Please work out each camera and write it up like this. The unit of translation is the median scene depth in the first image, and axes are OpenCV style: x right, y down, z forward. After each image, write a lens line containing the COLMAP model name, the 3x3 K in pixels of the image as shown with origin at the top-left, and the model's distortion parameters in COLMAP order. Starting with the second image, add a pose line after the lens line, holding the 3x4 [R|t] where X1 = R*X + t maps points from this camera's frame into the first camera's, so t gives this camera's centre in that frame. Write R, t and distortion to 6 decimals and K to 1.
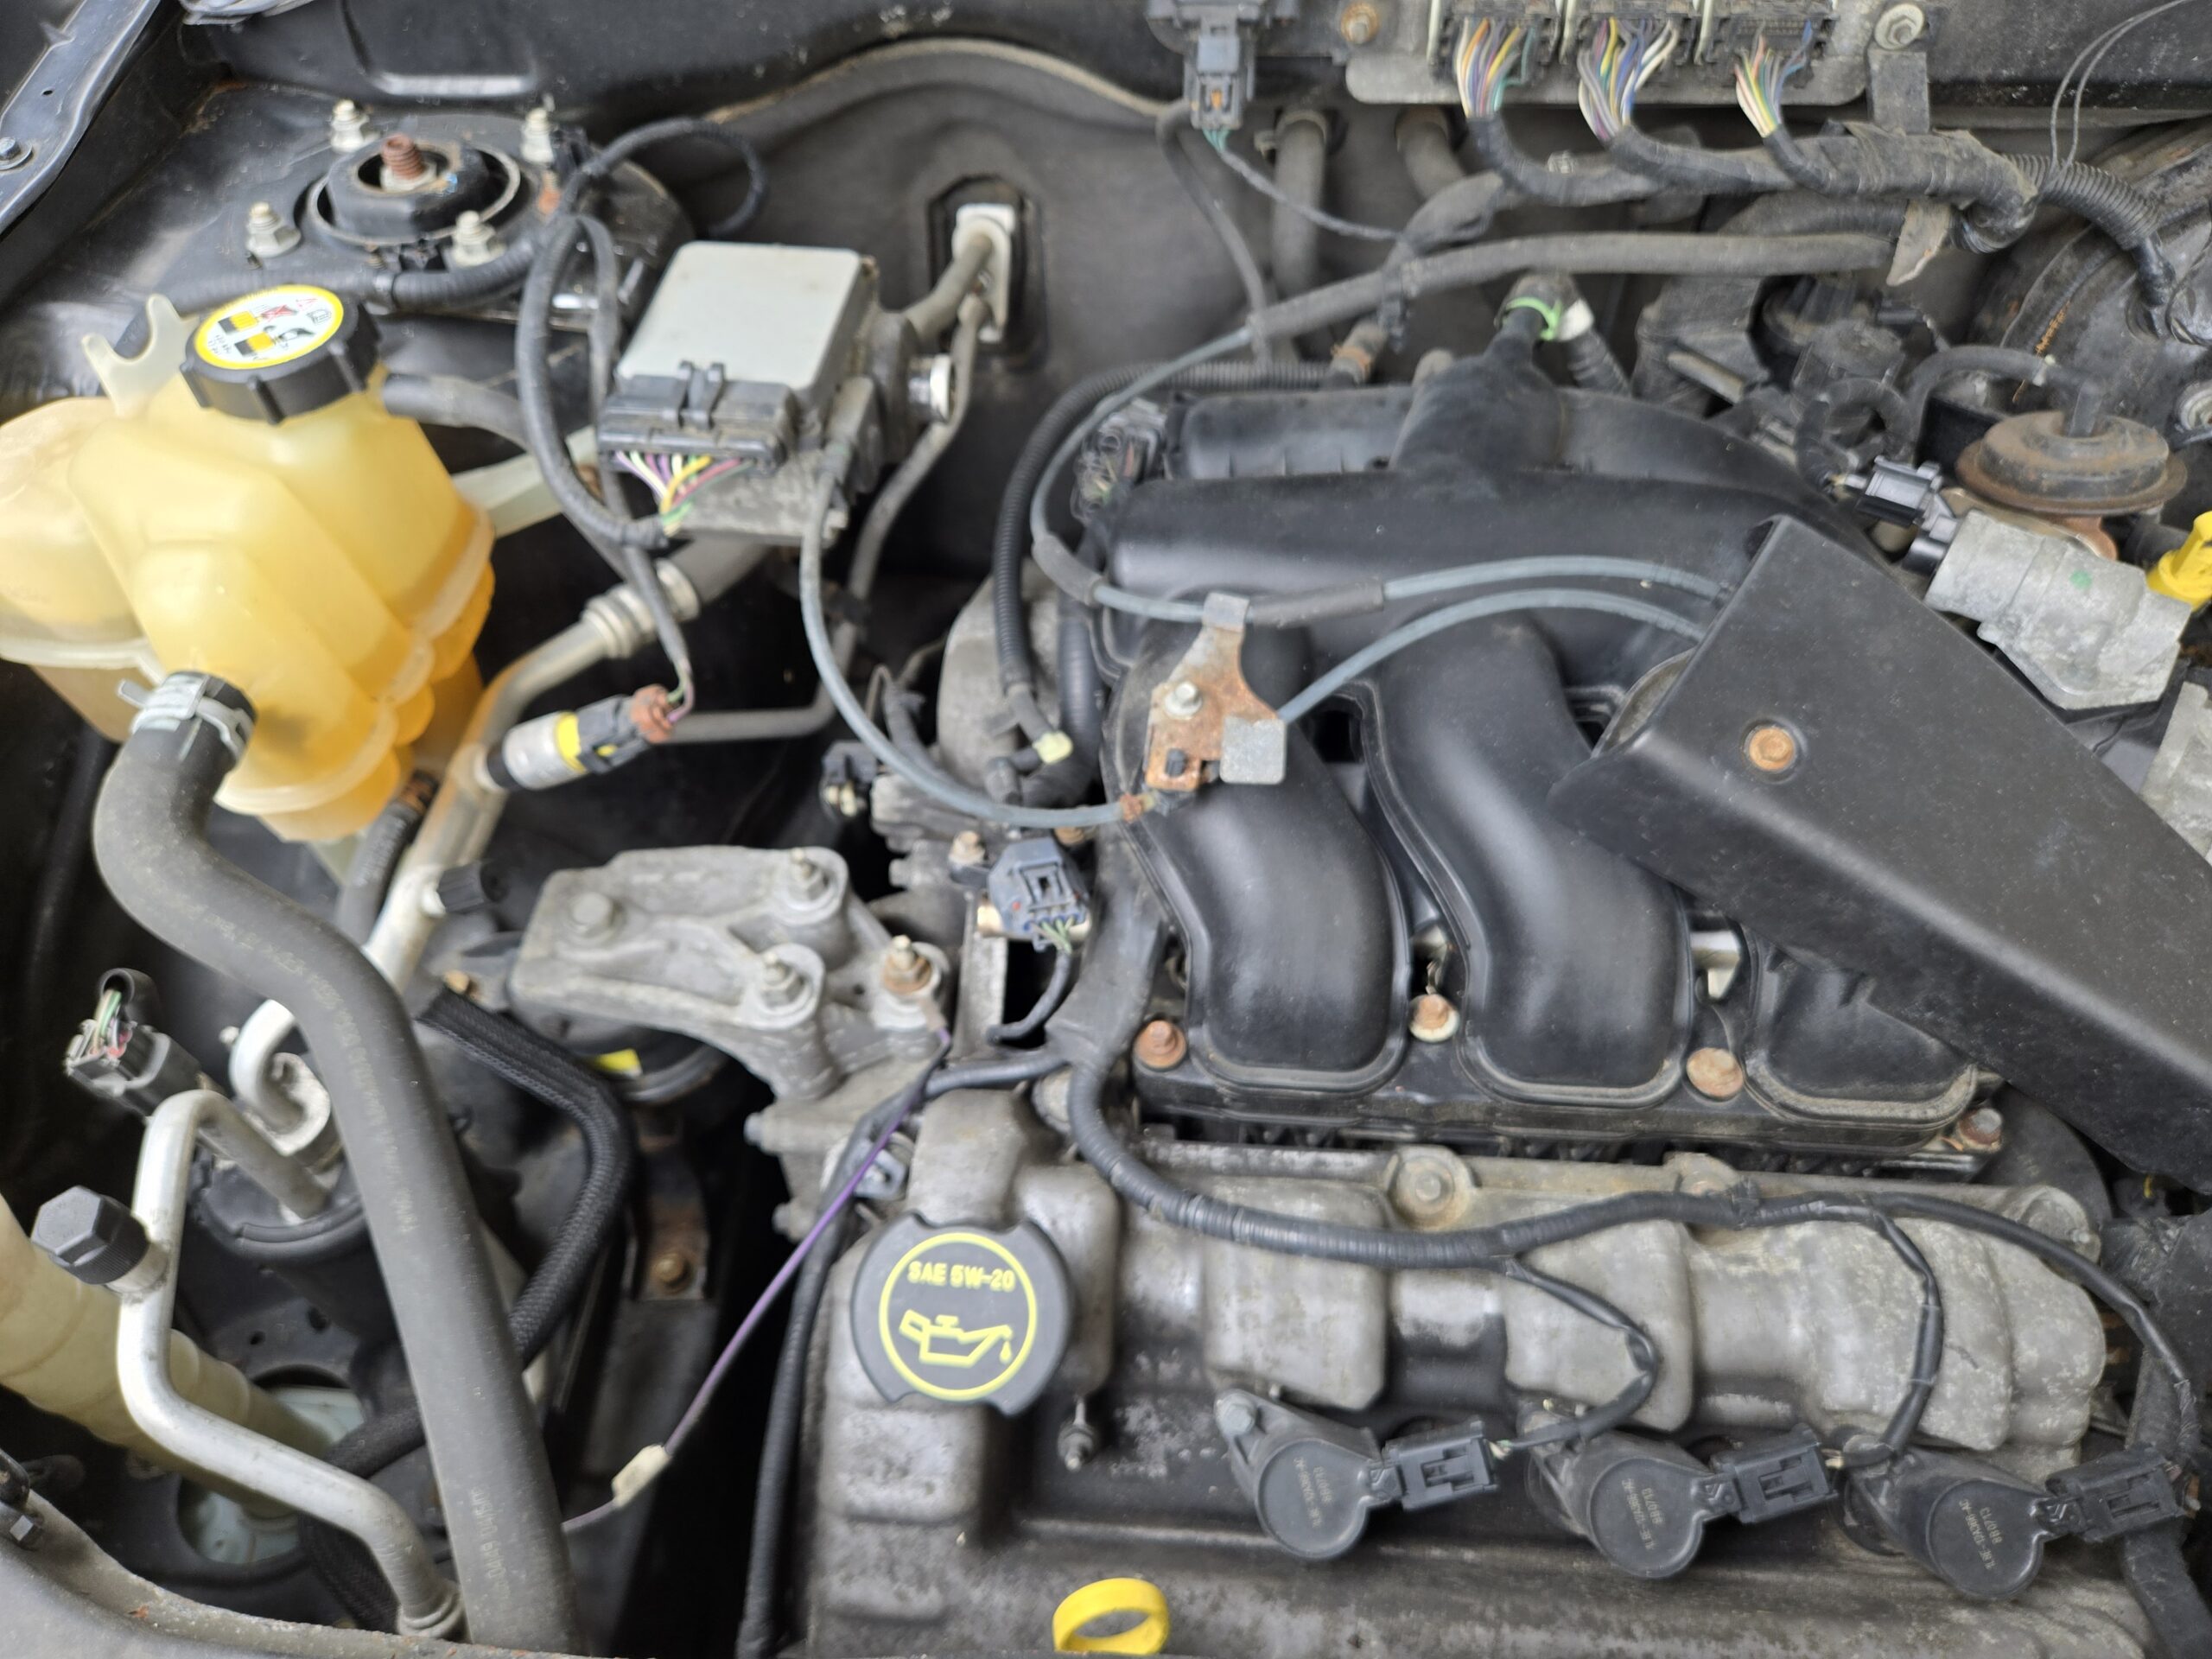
lens RADIAL K [[1504.9, 0, 1103.2], [0, 1504.9, 841.7], [0, 0, 1]] dist [0.031496, -0.031437]
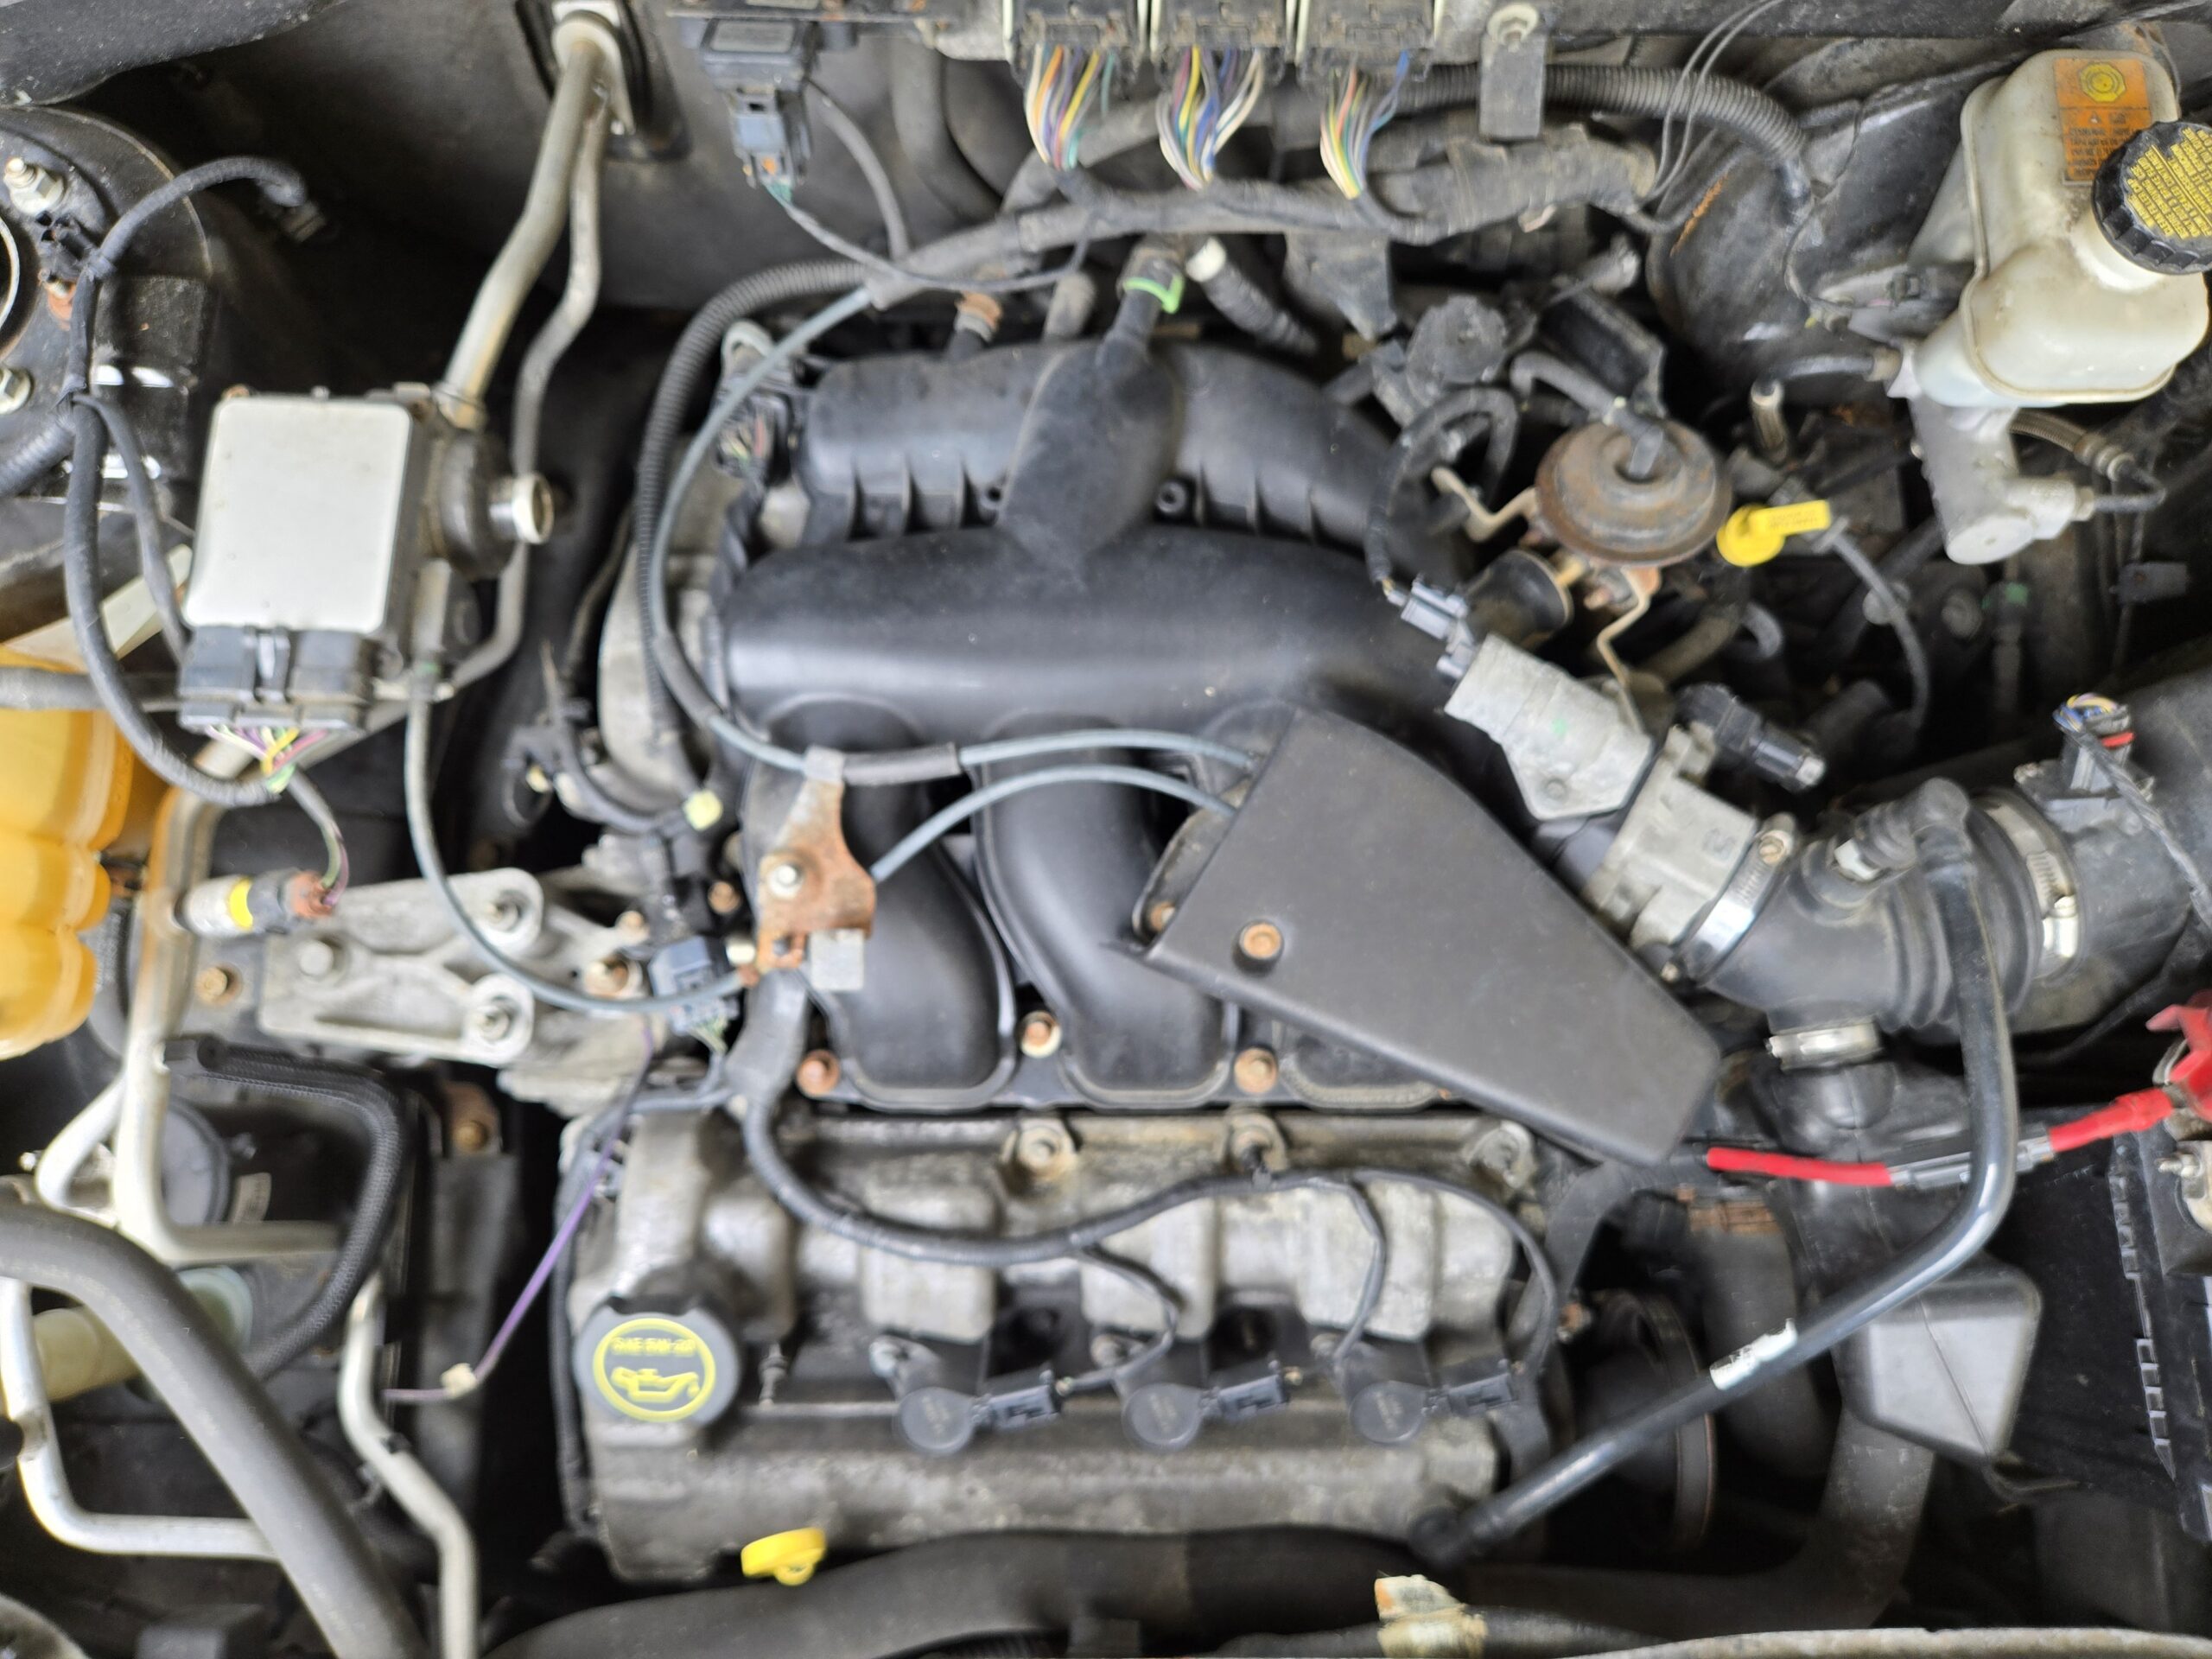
lens RADIAL K [[1490.4, 0, 1099.2], [0, 1490.4, 850.7], [0, 0, 1]] dist [0.059942, -0.059100]
pose [[0.996134, -0.068964, 0.054406, 0.213798], [0.036545, 0.888588, 0.457248, -0.579770], [-0.079878, -0.453493, 0.887673, -0.020852]]
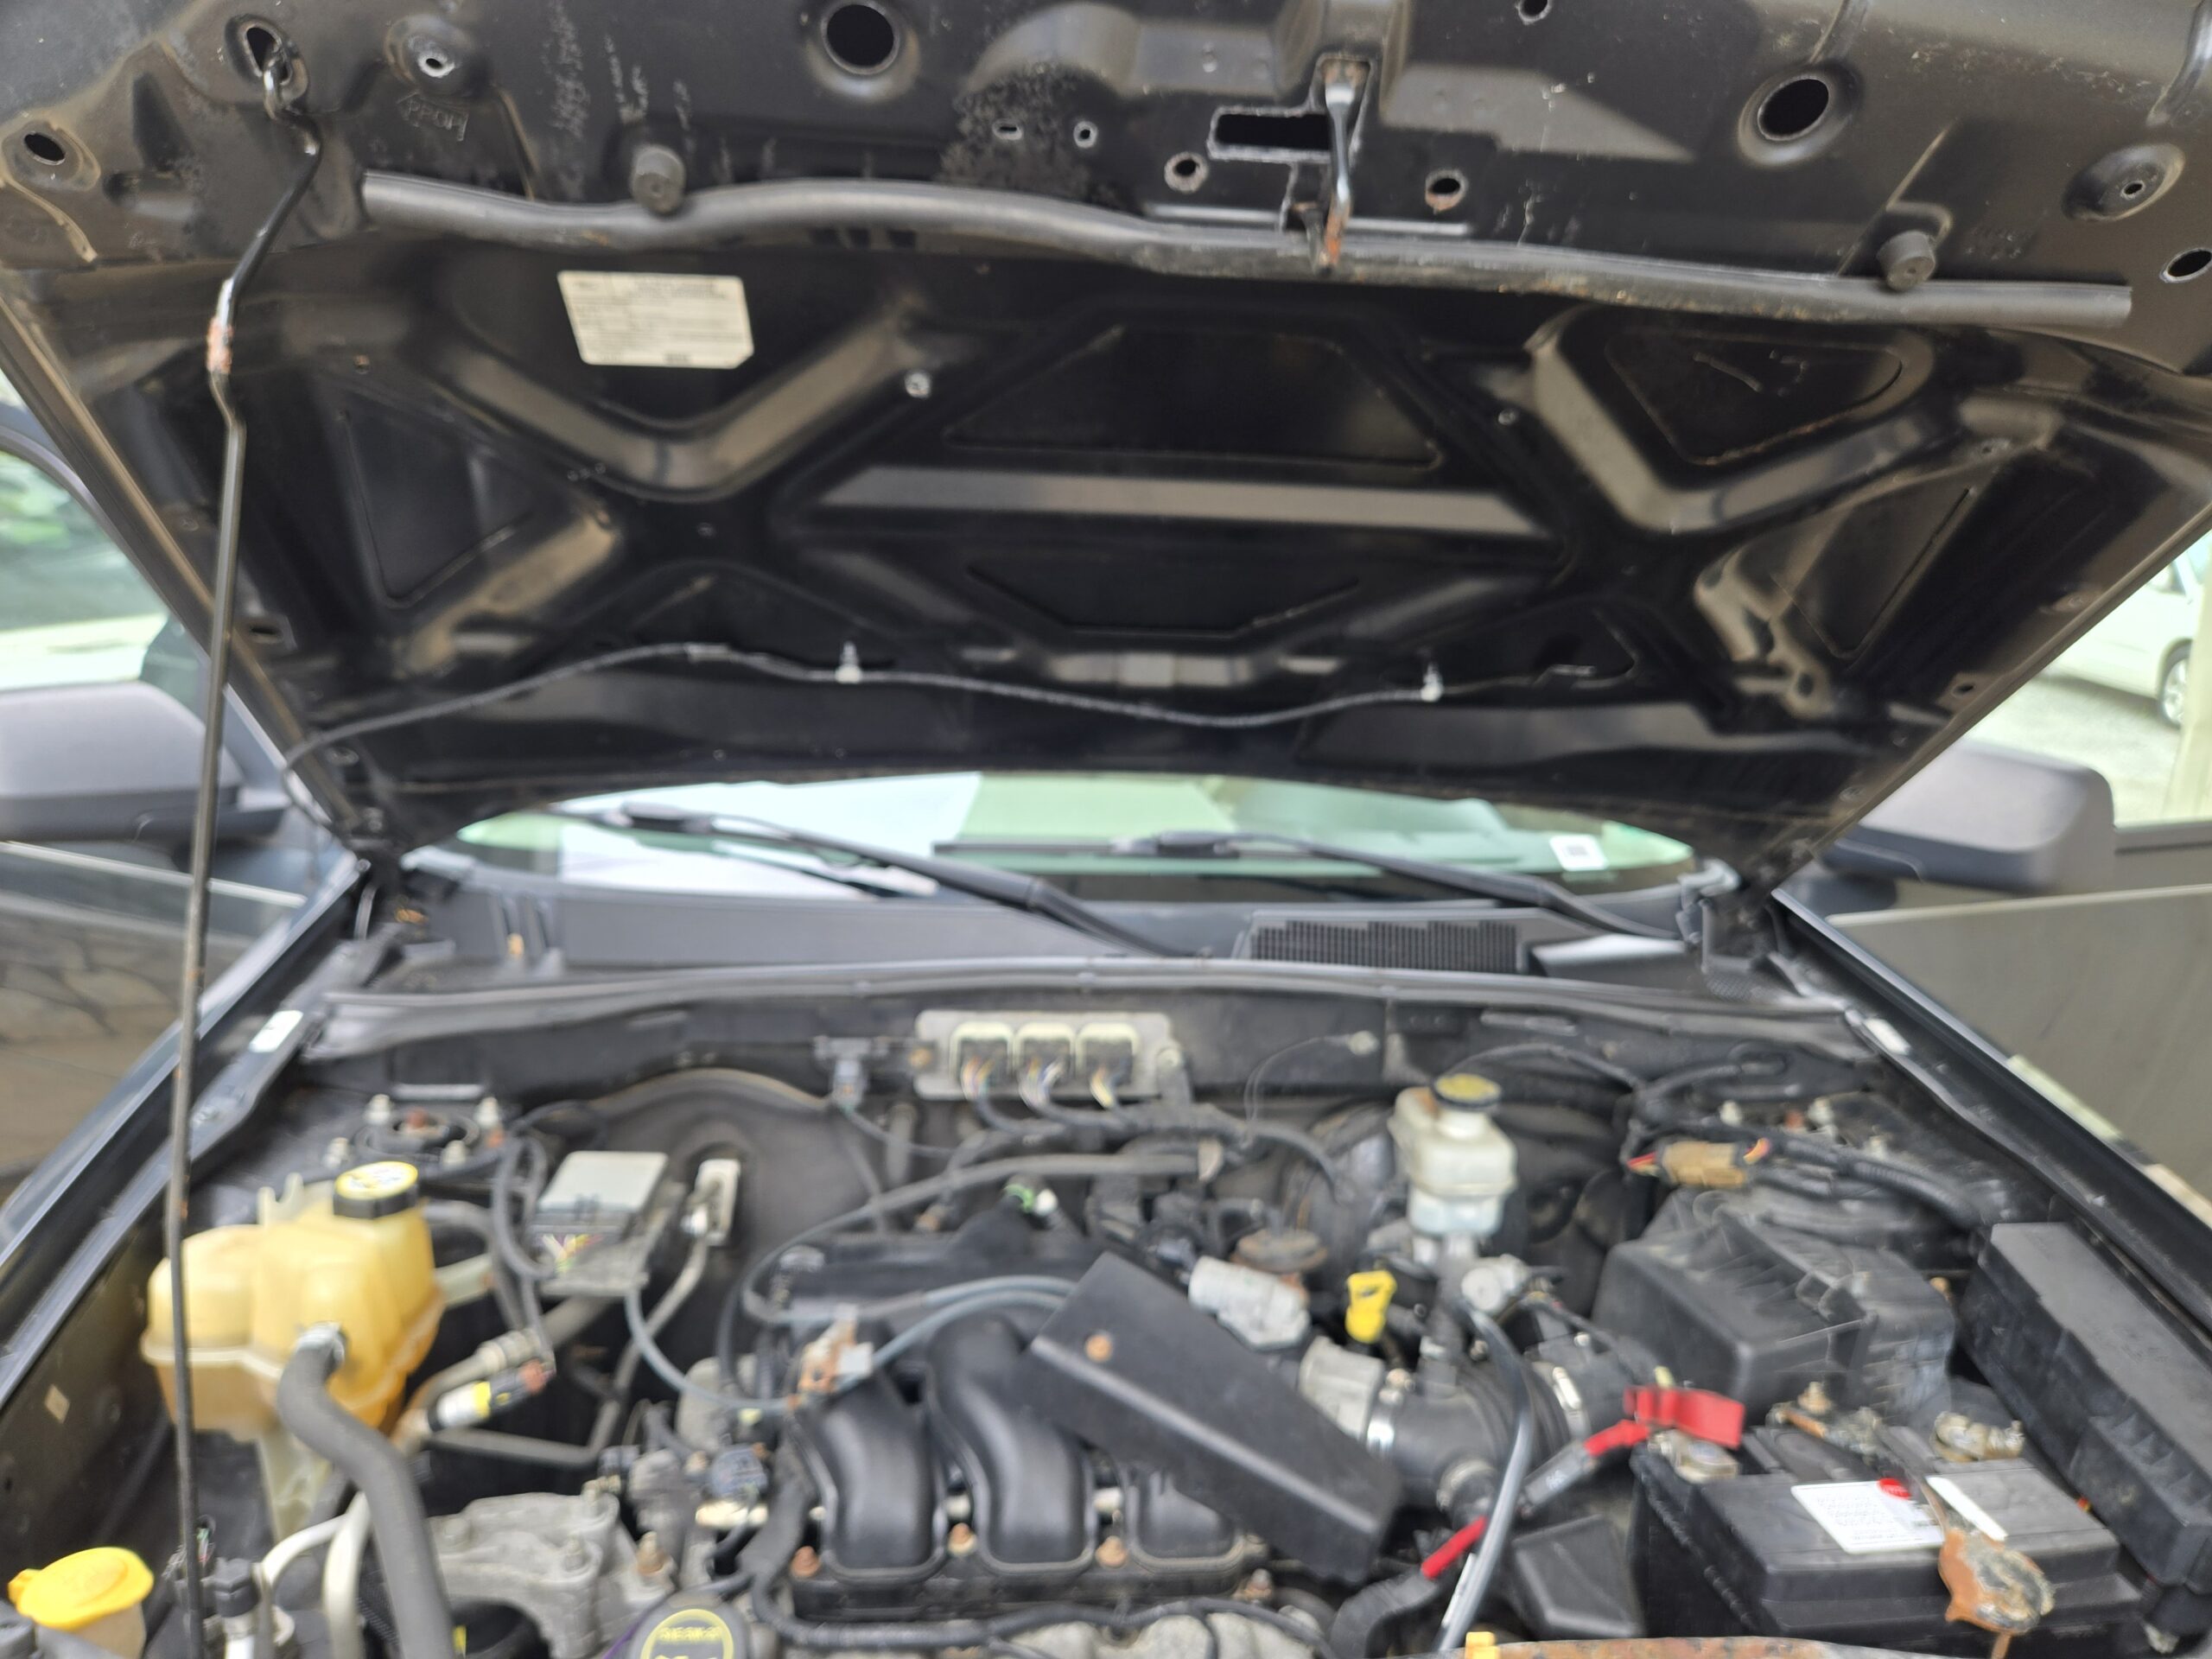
lens RADIAL K [[1490.4, 0, 1099.2], [0, 1490.4, 850.7], [0, 0, 1]] dist [0.059942, -0.059100]
pose [[0.981637, 0.029241, 0.188505, 0.018723], [0.093388, 0.787999, -0.608552, 0.580380], [-0.166336, 0.614981, 0.770798, -0.917382]]
